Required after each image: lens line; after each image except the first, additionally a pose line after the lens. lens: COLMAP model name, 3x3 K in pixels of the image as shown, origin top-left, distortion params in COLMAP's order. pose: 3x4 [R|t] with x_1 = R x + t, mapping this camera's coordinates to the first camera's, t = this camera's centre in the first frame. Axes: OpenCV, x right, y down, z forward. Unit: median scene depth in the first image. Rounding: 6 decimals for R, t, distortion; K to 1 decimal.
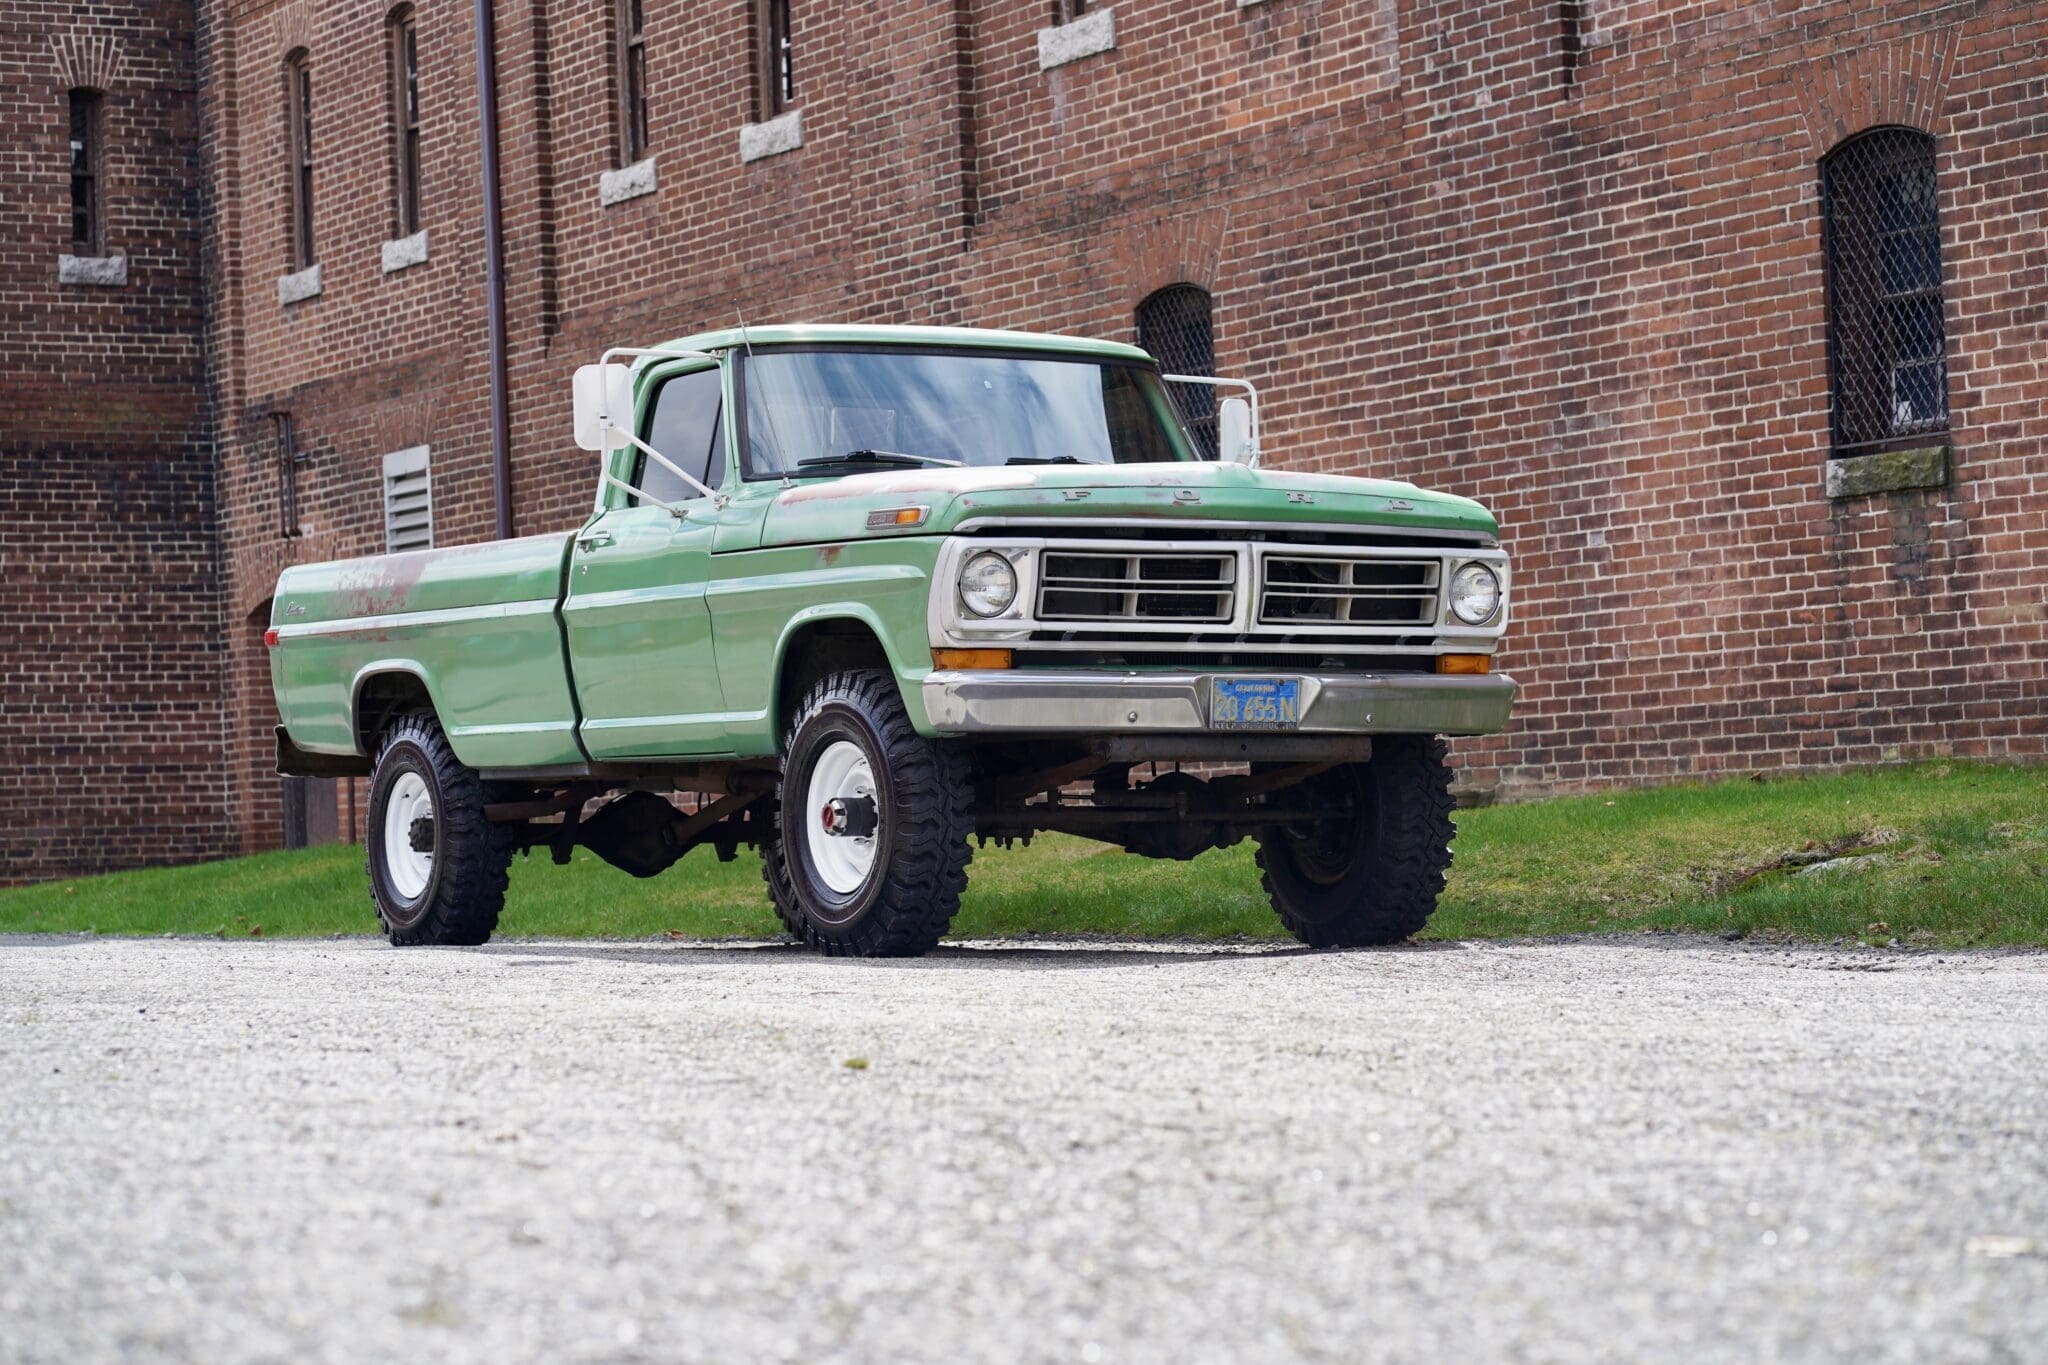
lens RADIAL K [[4798.7, 0, 1028.2], [0, 4798.7, 745.8], [0, 0, 1]] dist [0.127901, -2.638175]
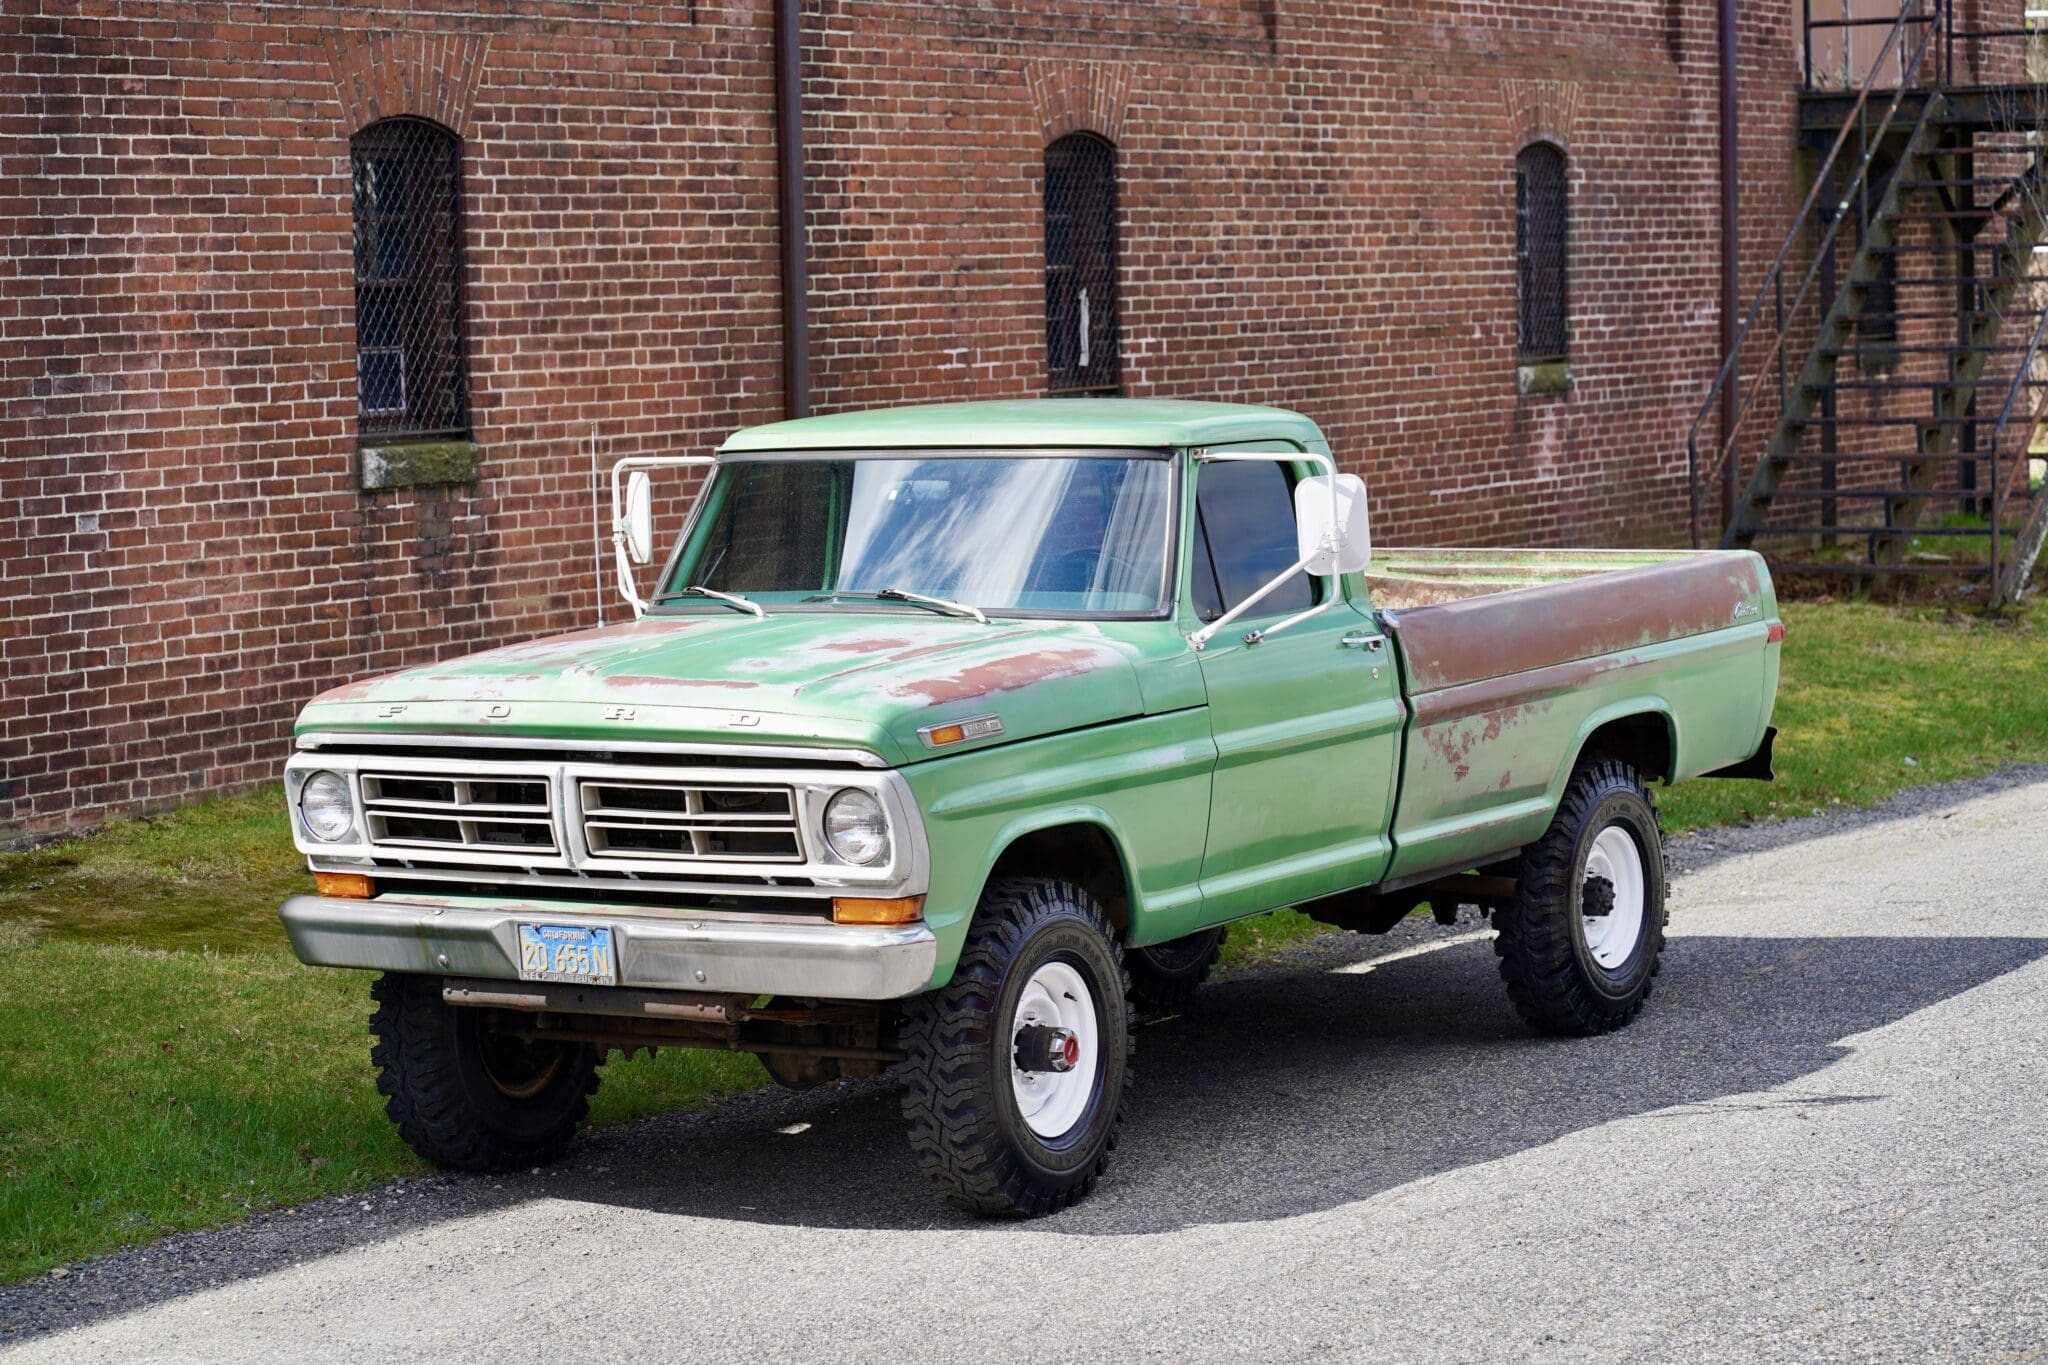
lens RADIAL K [[4798.7, 0, 1028.2], [0, 4798.7, 745.8], [0, 0, 1]] dist [0.127901, -2.638175]
pose [[-0.465063, -0.039699, 0.884387, -0.714377], [0.020669, 0.998235, 0.055679, -0.048332], [-0.885036, 0.044174, -0.463422, 1.263291]]
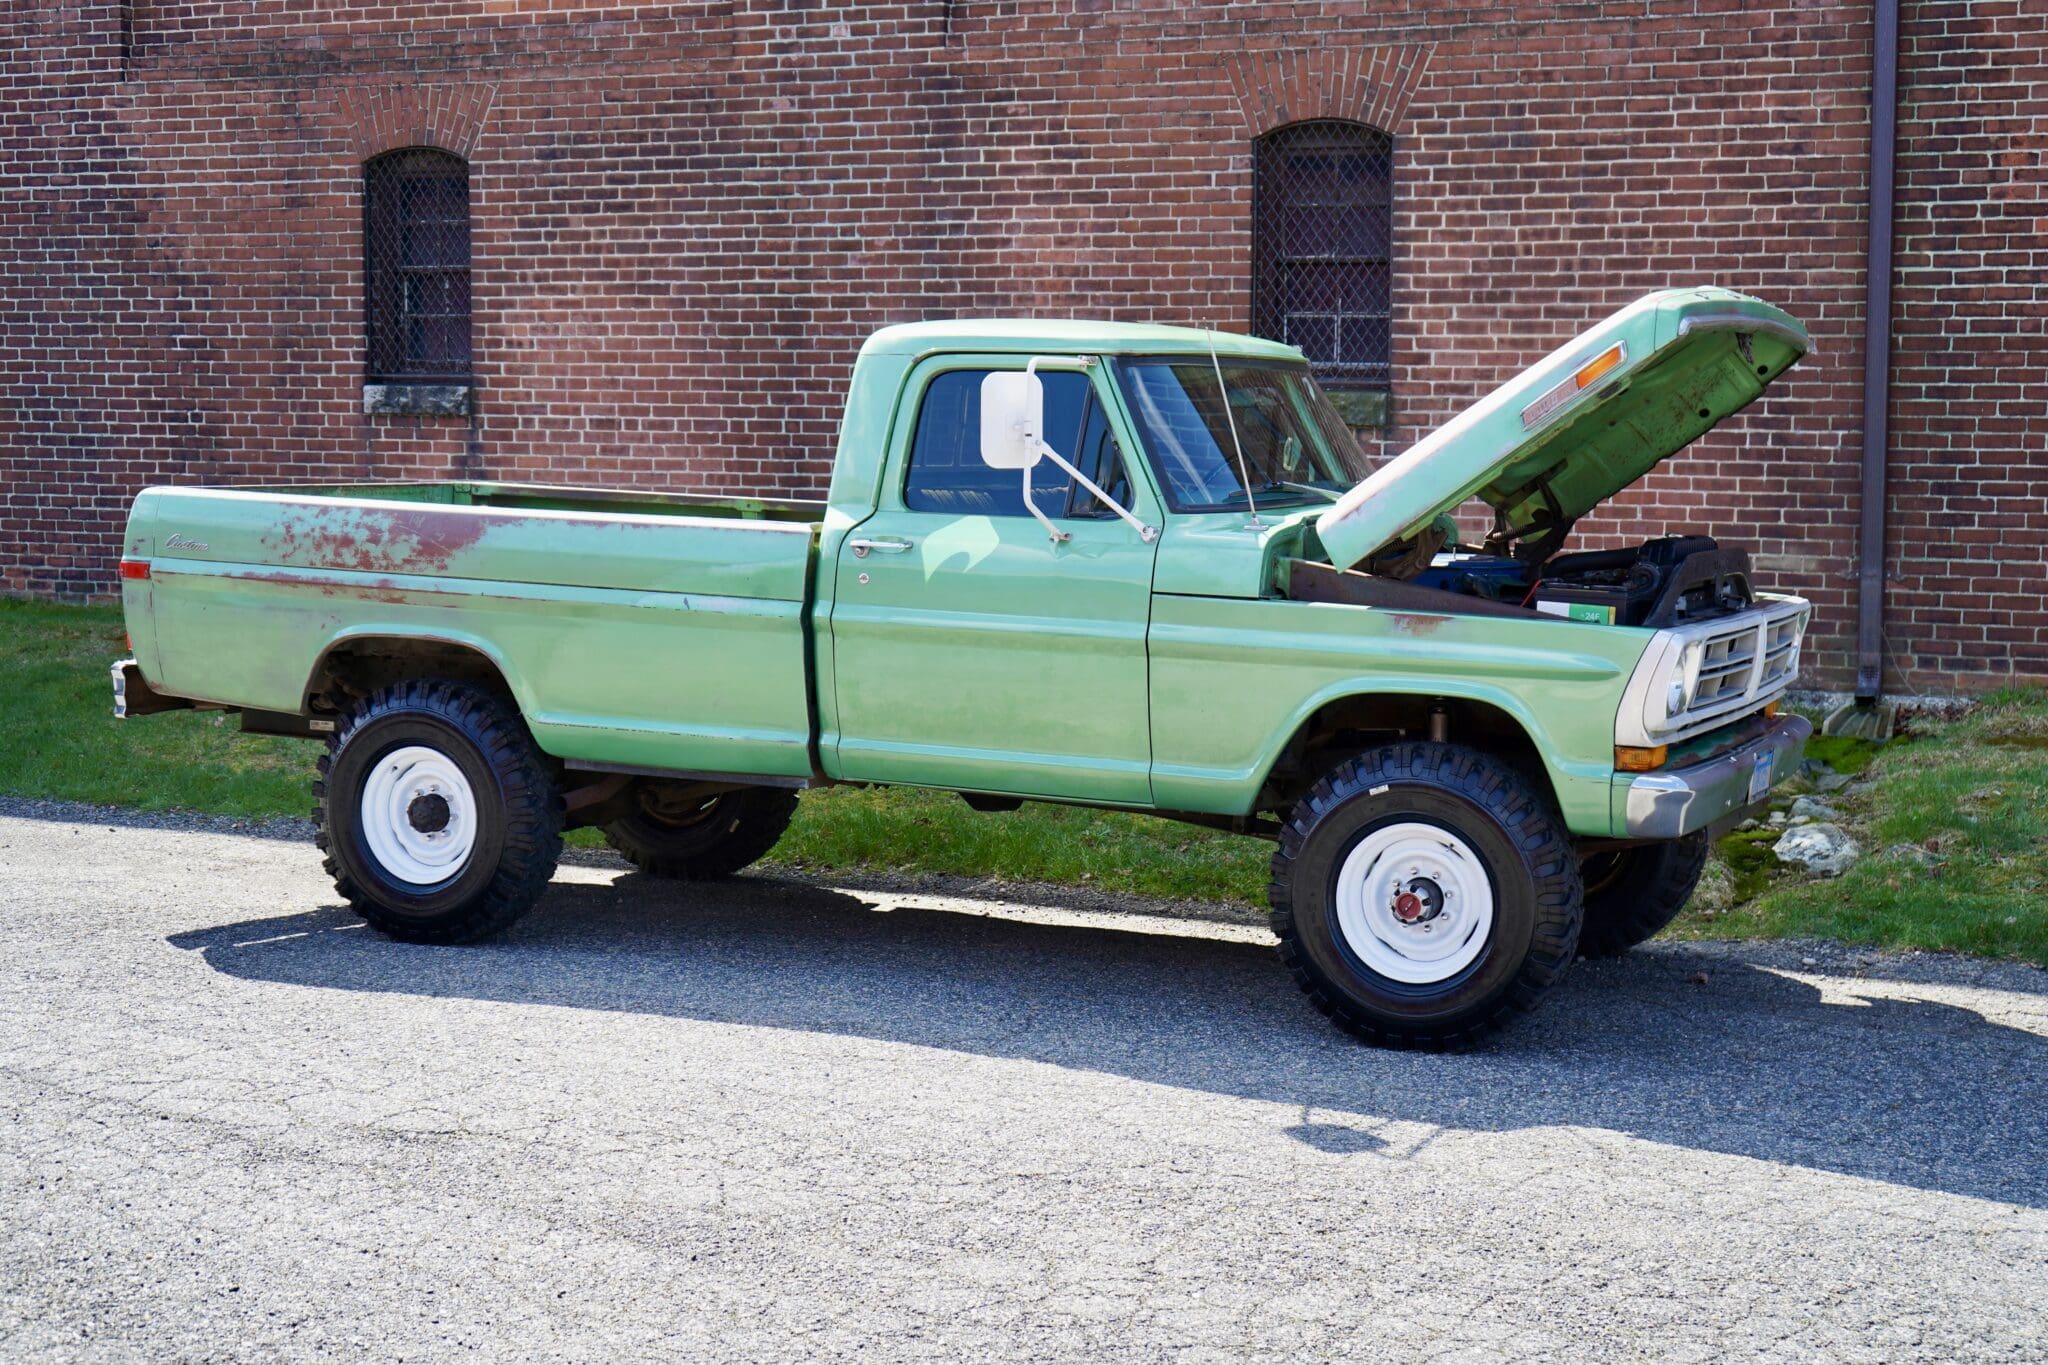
lens RADIAL K [[3028.5, 0, 1049.6], [0, 3028.5, 688.0], [0, 0, 1]] dist [0.017960, -0.036093]
pose [[0.812331, -0.020181, 0.582847, -0.301619], [-0.047440, 0.993802, 0.100529, -0.056527], [-0.581264, -0.109313, 0.806339, 0.387322]]
